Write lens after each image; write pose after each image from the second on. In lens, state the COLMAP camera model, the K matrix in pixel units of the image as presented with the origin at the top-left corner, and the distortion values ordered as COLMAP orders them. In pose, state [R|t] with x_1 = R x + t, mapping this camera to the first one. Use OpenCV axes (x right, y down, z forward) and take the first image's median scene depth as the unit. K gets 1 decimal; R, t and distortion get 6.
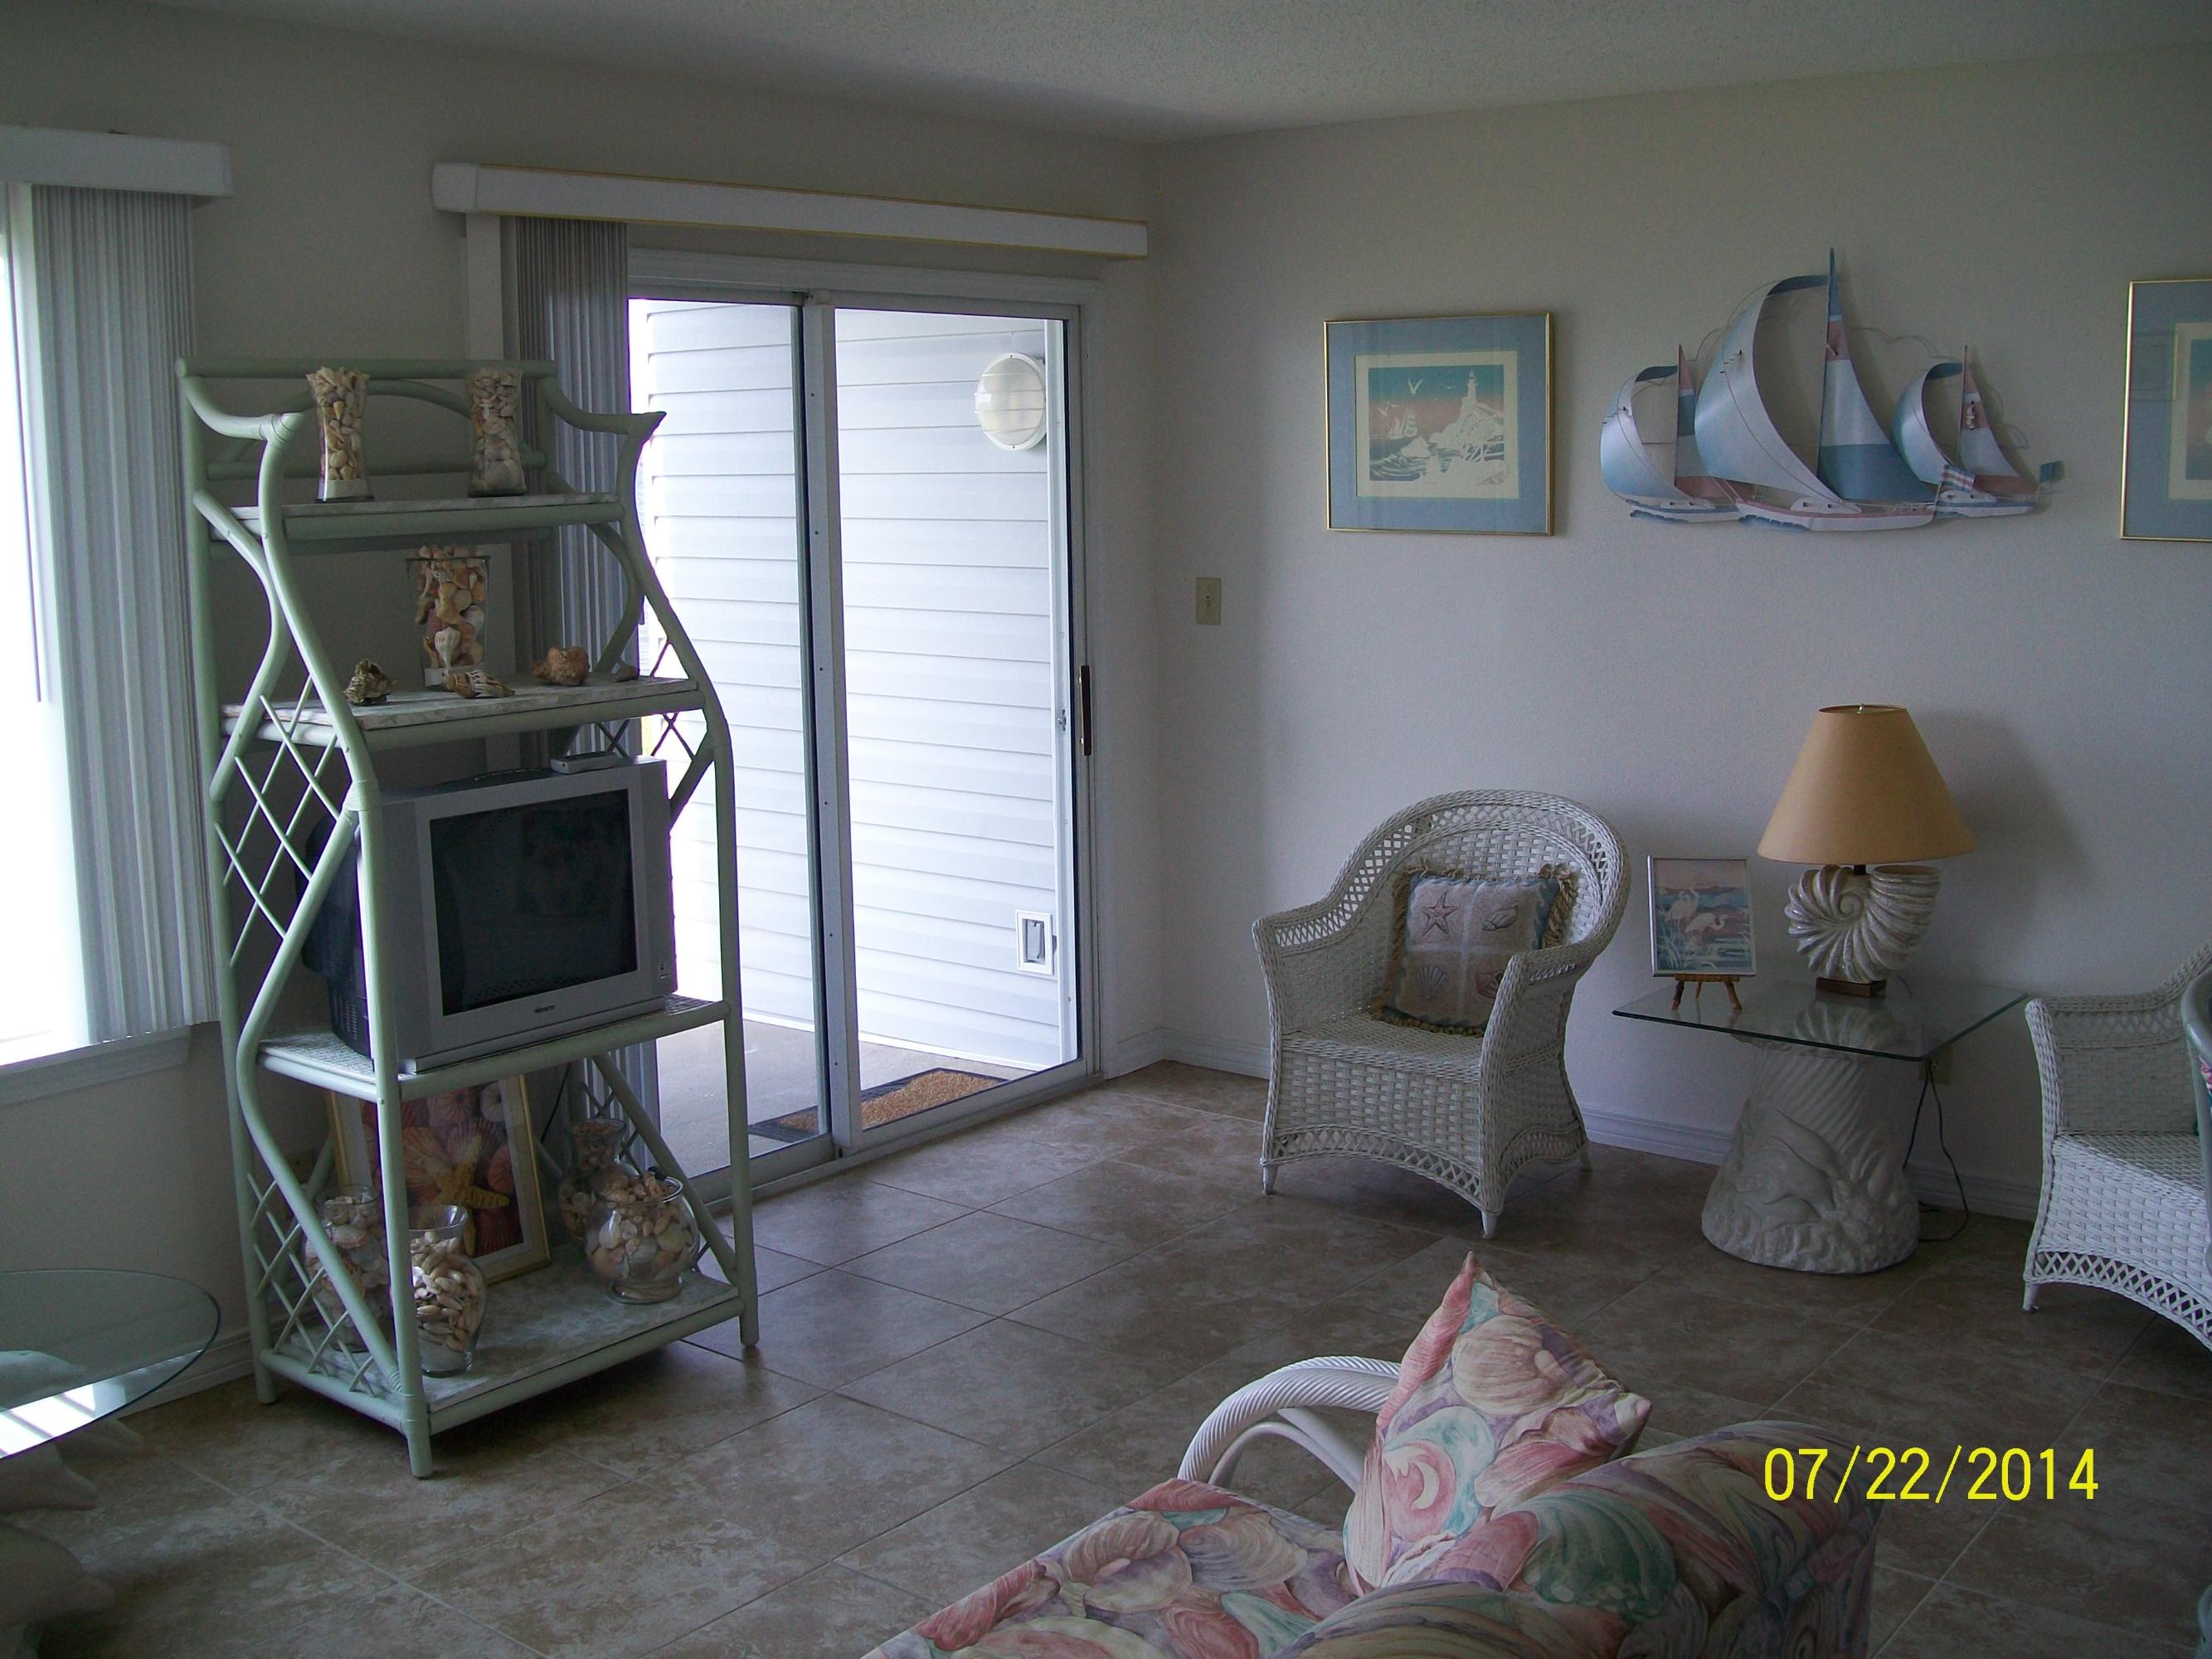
lens RADIAL K [[2317.6, 0, 1117.9], [0, 2317.6, 832.7], [0, 0, 1]] dist [-0.082554, 0.000000]
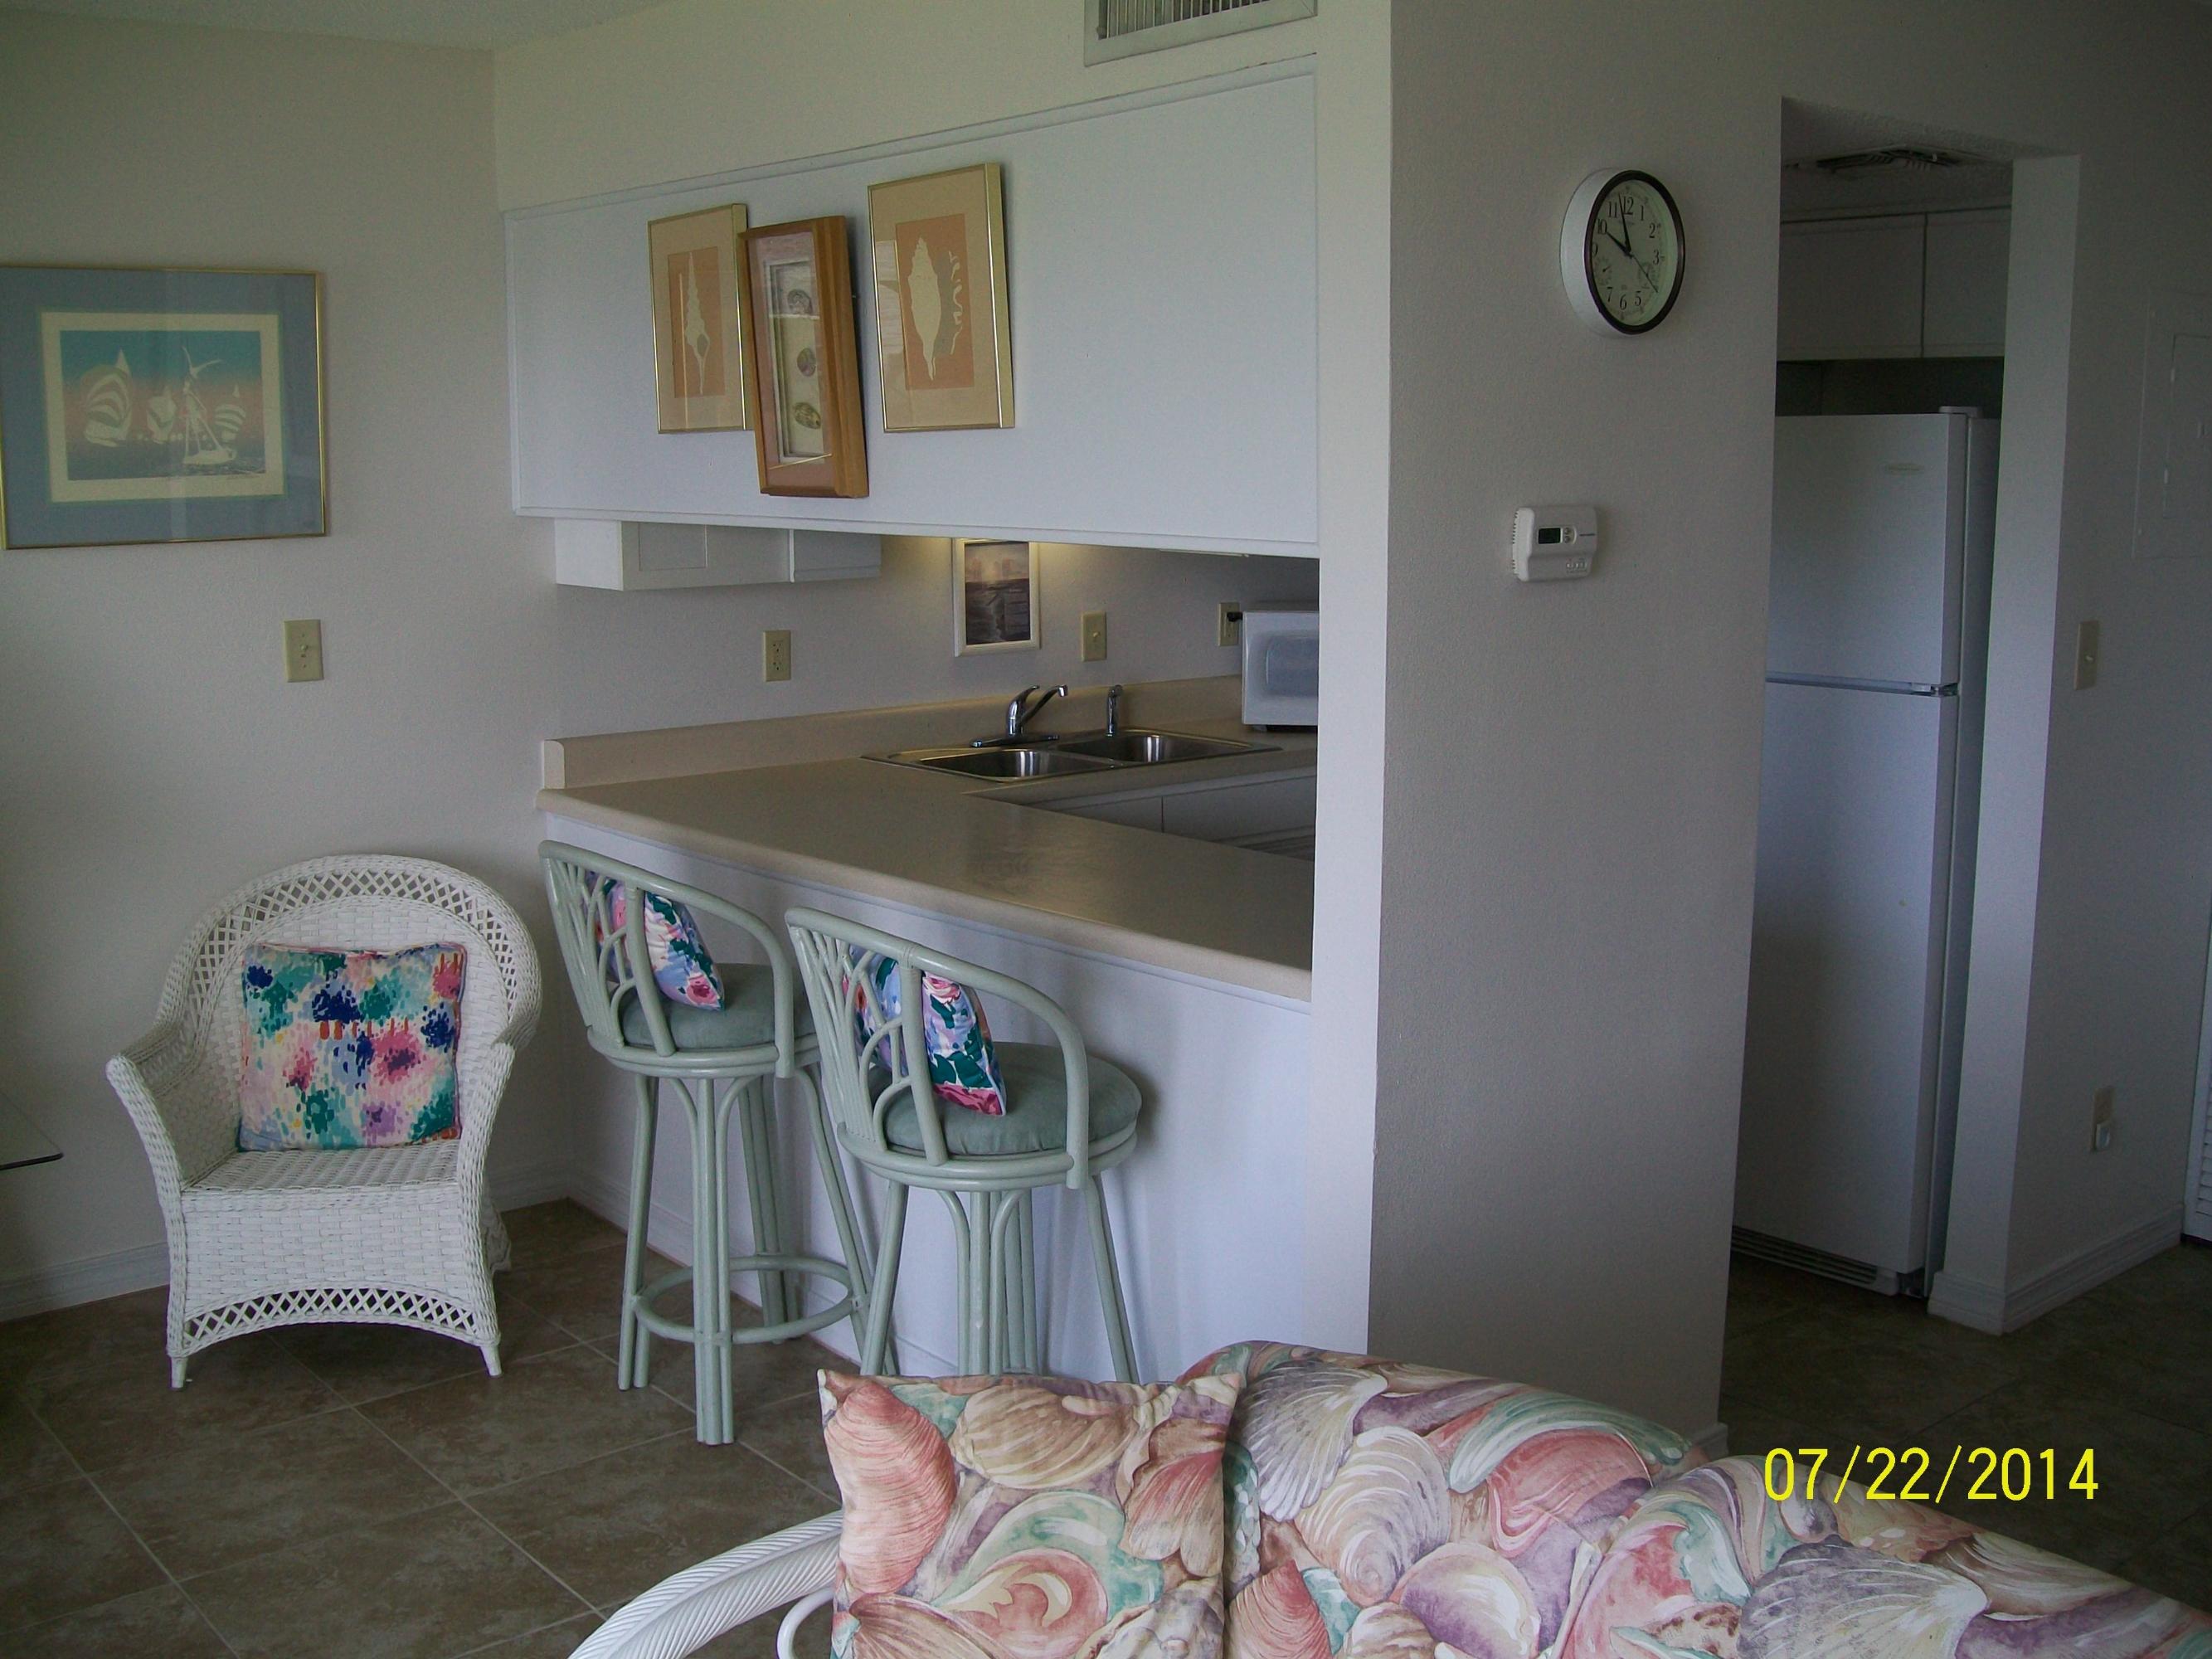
lens RADIAL K [[2317.6, 0, 1111.2], [0, 2317.6, 822.1], [0, 0, 1]] dist [-0.082554, 0.000000]
pose [[0.213114, -0.151923, 0.965144, -0.166331], [0.161235, 0.979761, 0.118621, -0.027524], [-0.963632, 0.130335, 0.233296, 0.179032]]
